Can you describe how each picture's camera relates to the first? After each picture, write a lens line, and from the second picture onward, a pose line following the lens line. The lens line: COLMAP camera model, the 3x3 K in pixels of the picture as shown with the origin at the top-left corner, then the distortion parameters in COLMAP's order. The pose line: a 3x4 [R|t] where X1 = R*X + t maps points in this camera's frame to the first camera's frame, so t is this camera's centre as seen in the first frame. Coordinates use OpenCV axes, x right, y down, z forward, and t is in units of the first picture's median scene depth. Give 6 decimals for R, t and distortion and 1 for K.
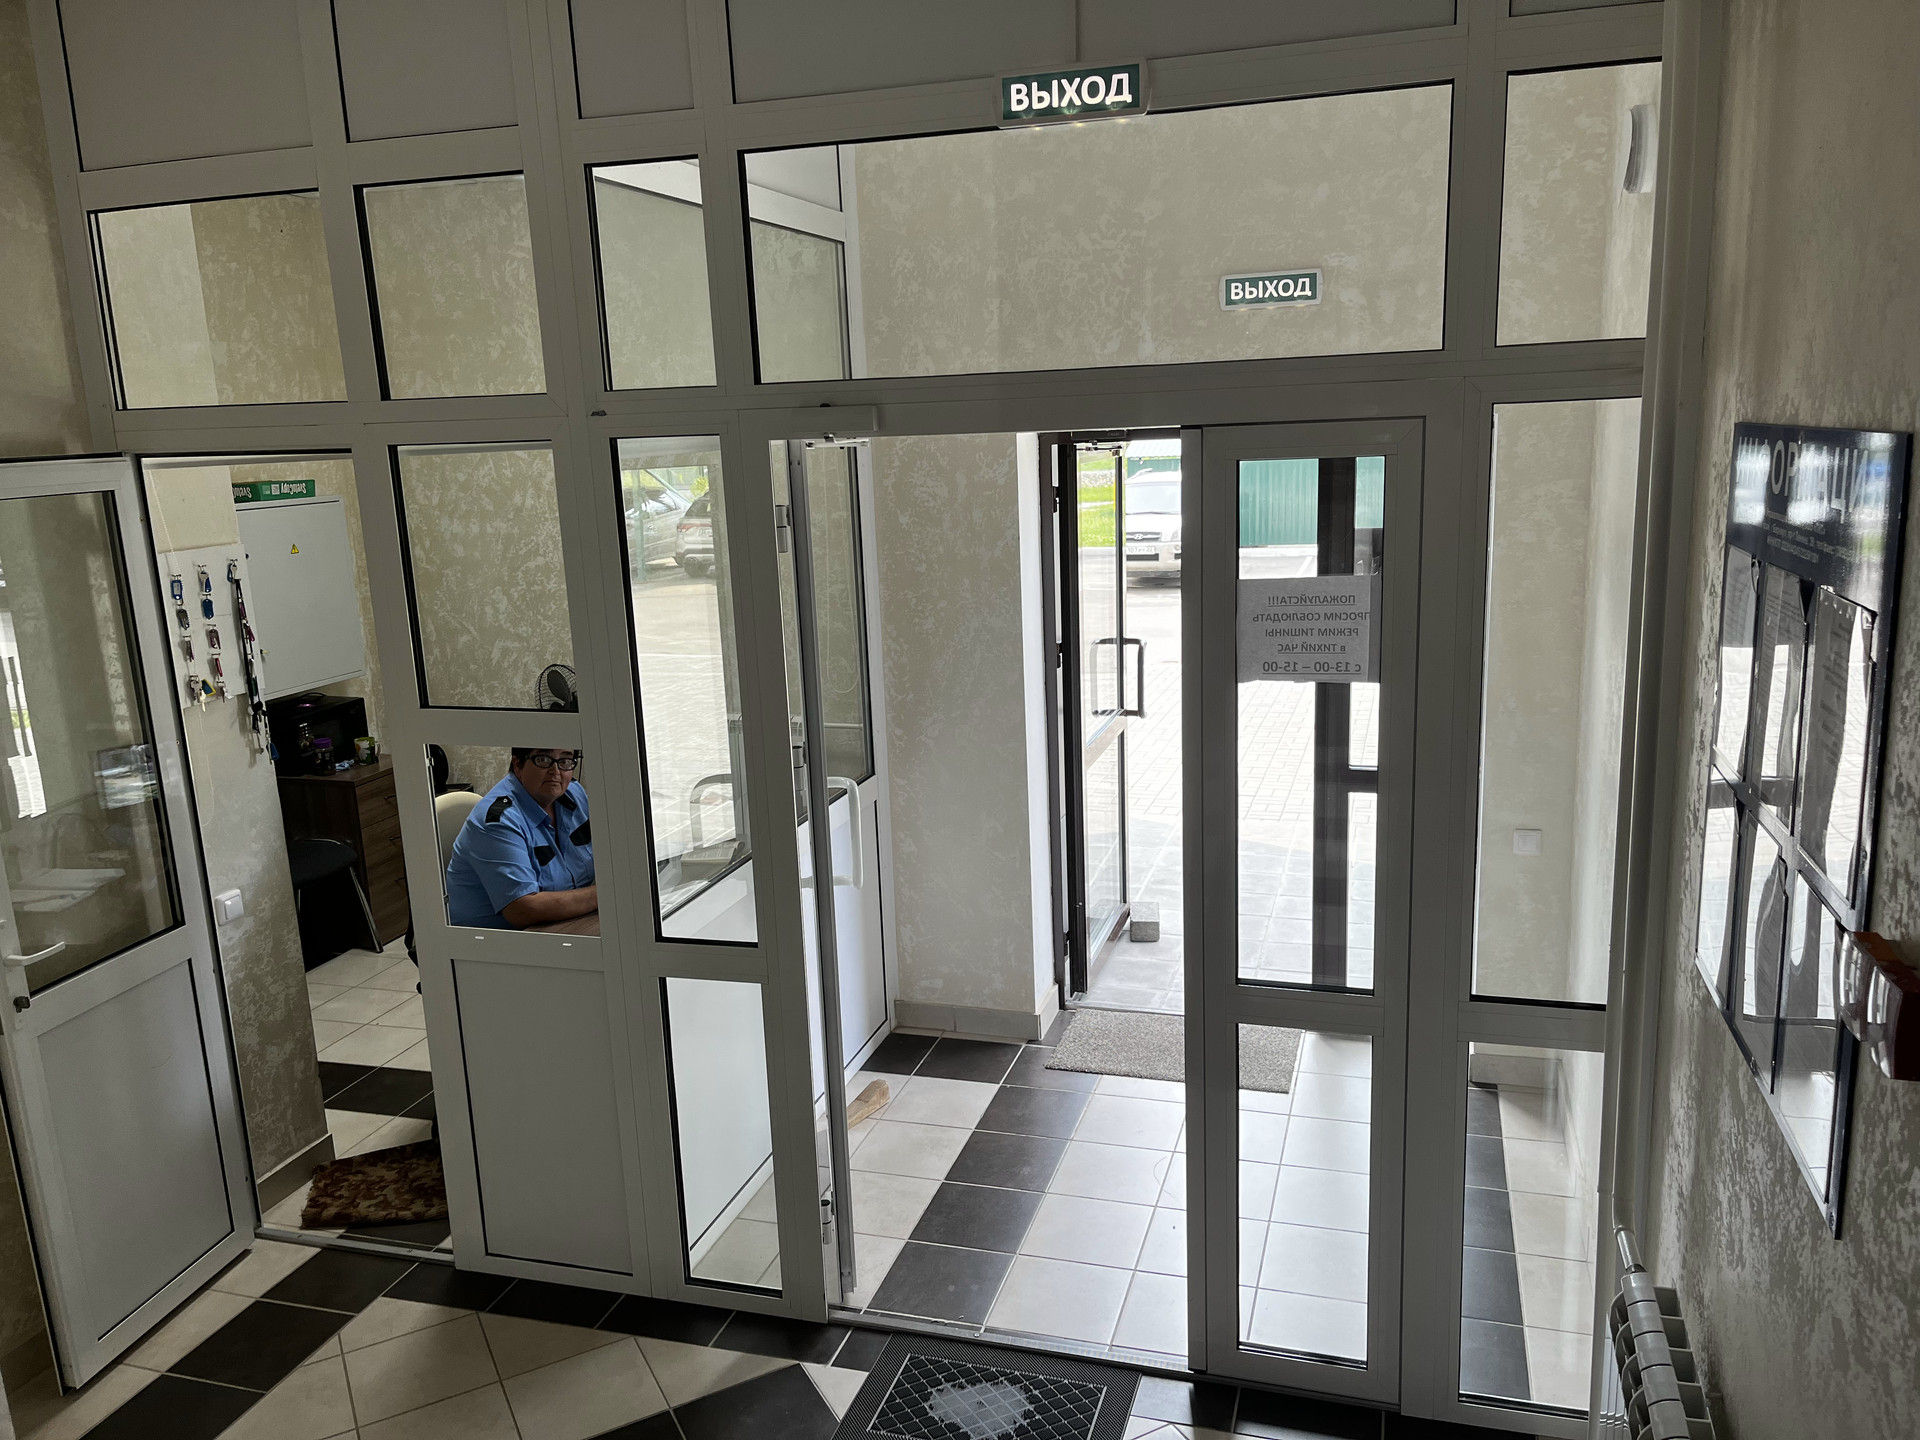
lens RADIAL K [[1423.3, 0, 996.0], [0, 1423.3, 729.4], [0, 0, 1]] dist [0.085423, -0.112830]
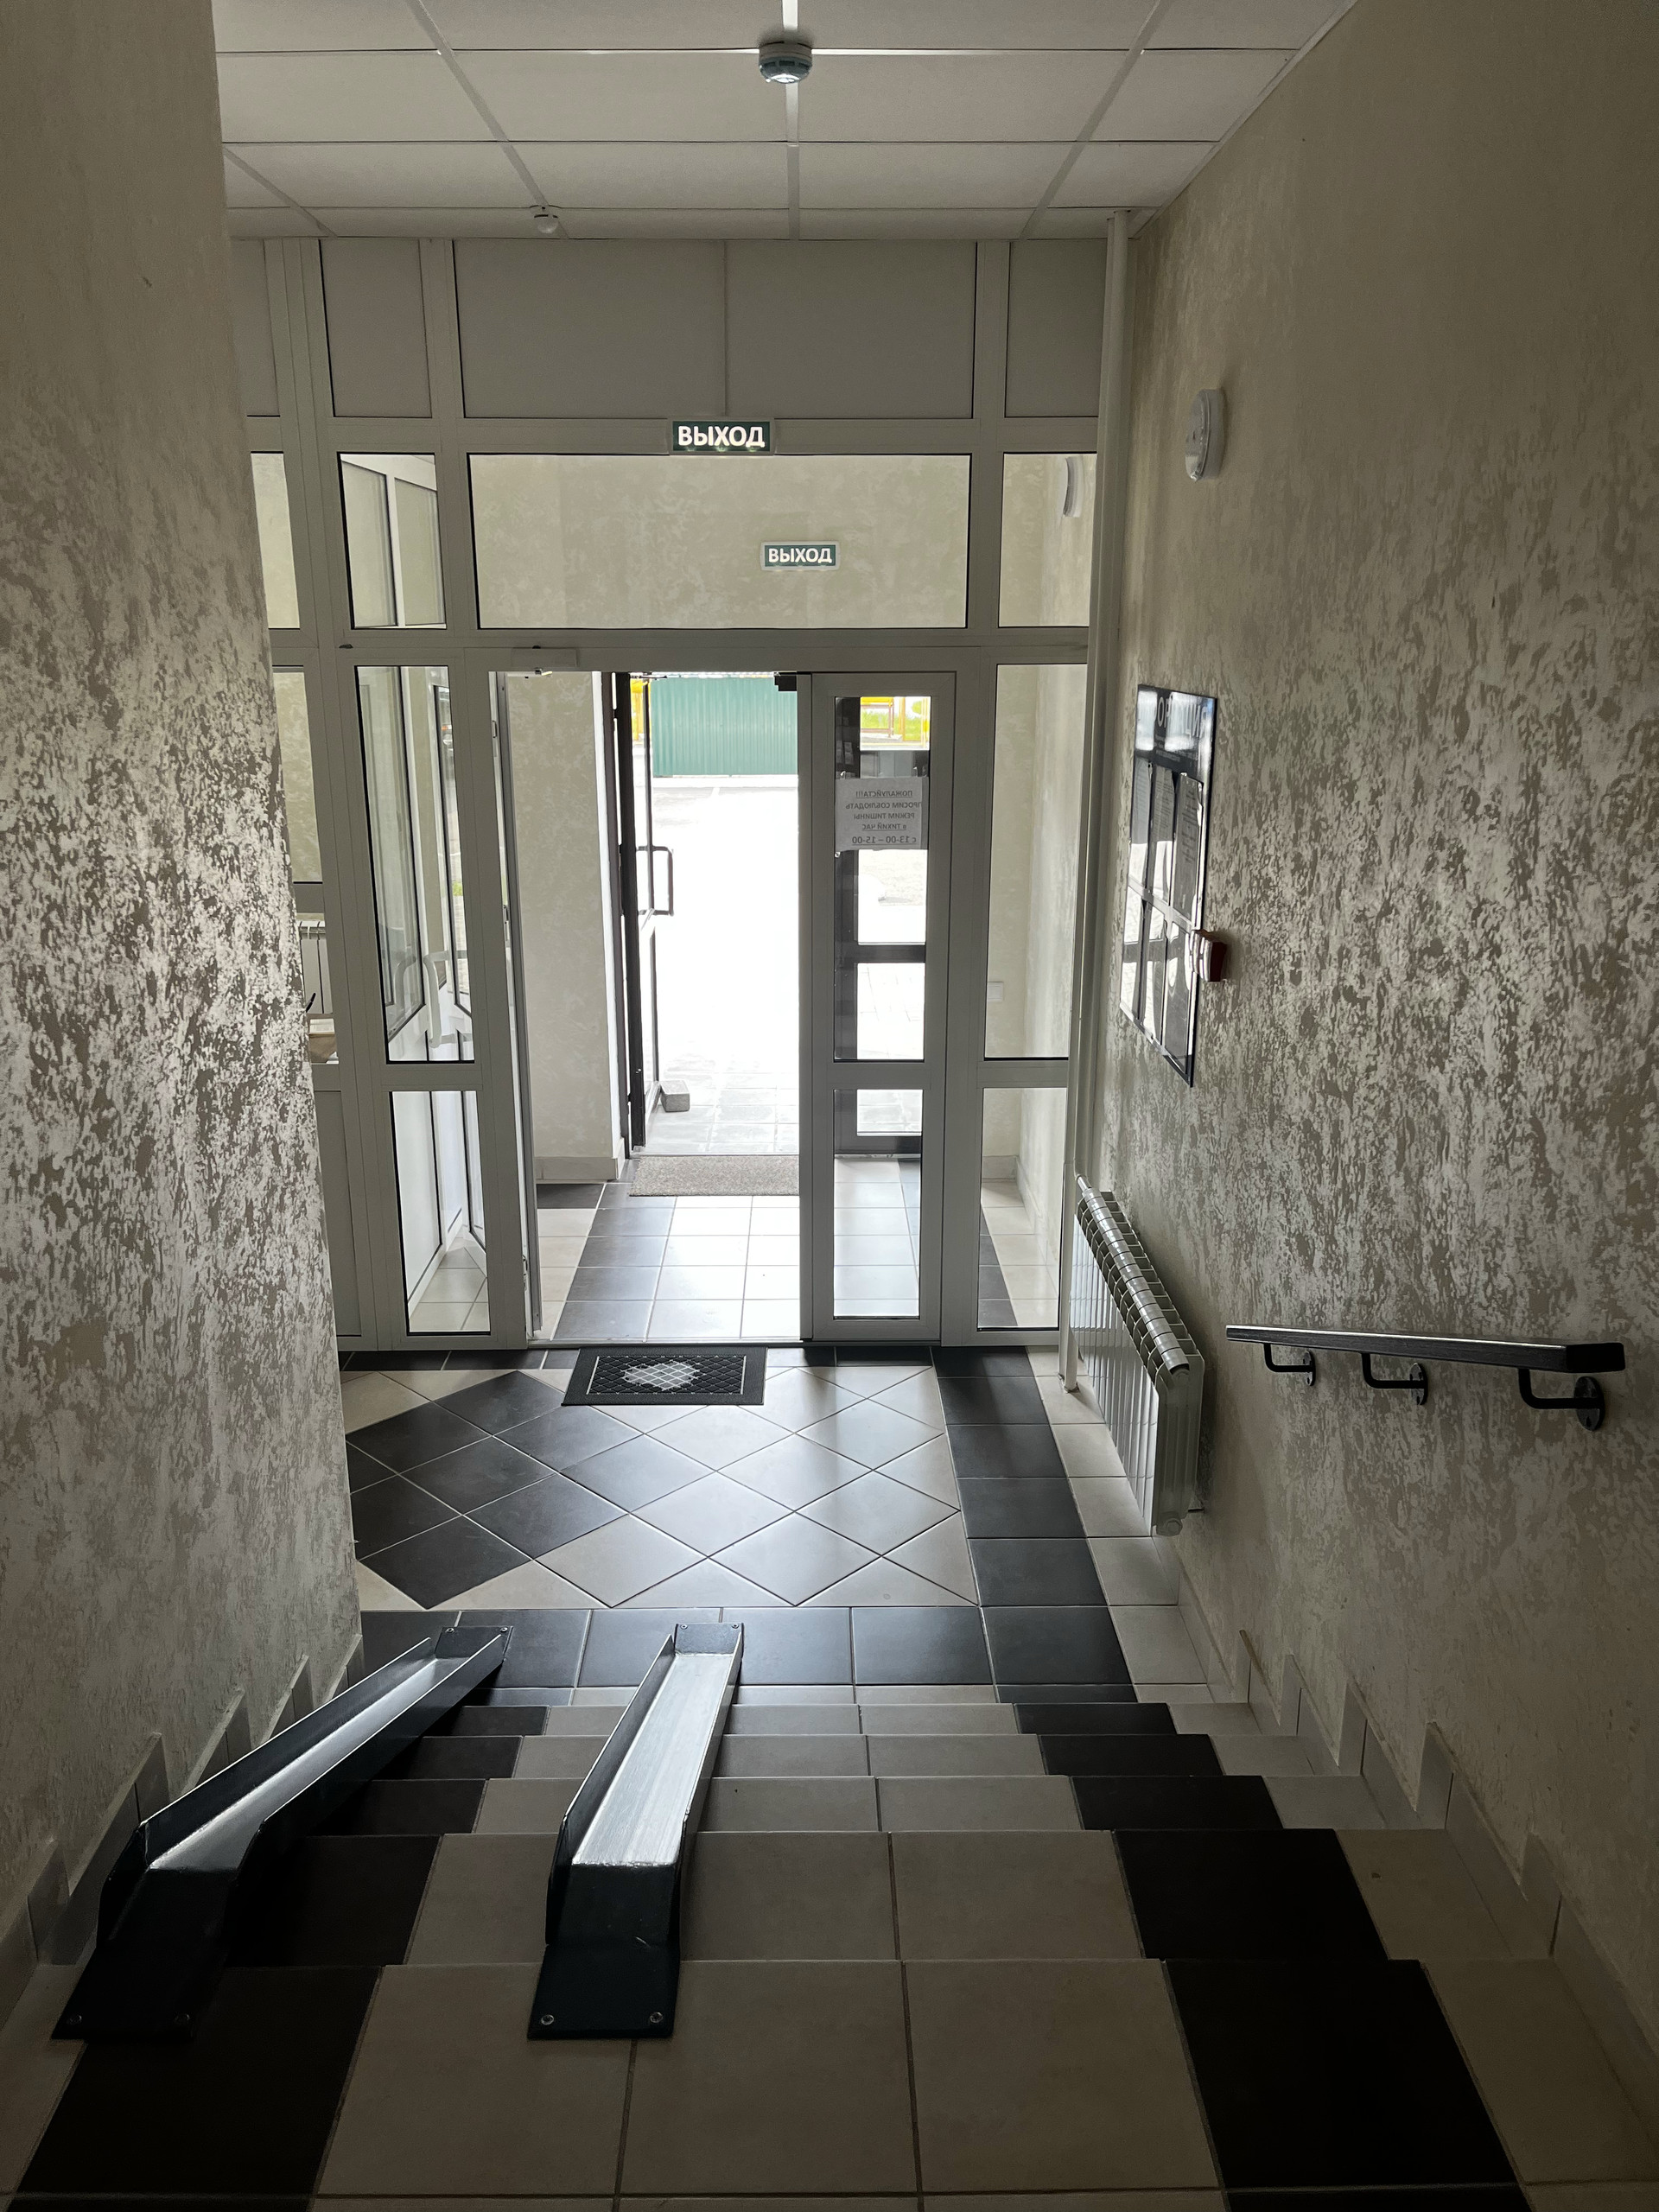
lens RADIAL K [[1639.8, 0, 829.5], [0, 1639.8, 1106.0], [0, 0, 1]] dist [0.085423, -0.112830]
pose [[0.954868, -0.049507, 0.292875, -0.319031], [0.029379, 0.996919, 0.072734, 0.097433], [-0.295574, -0.060847, 0.953380, -0.577872]]
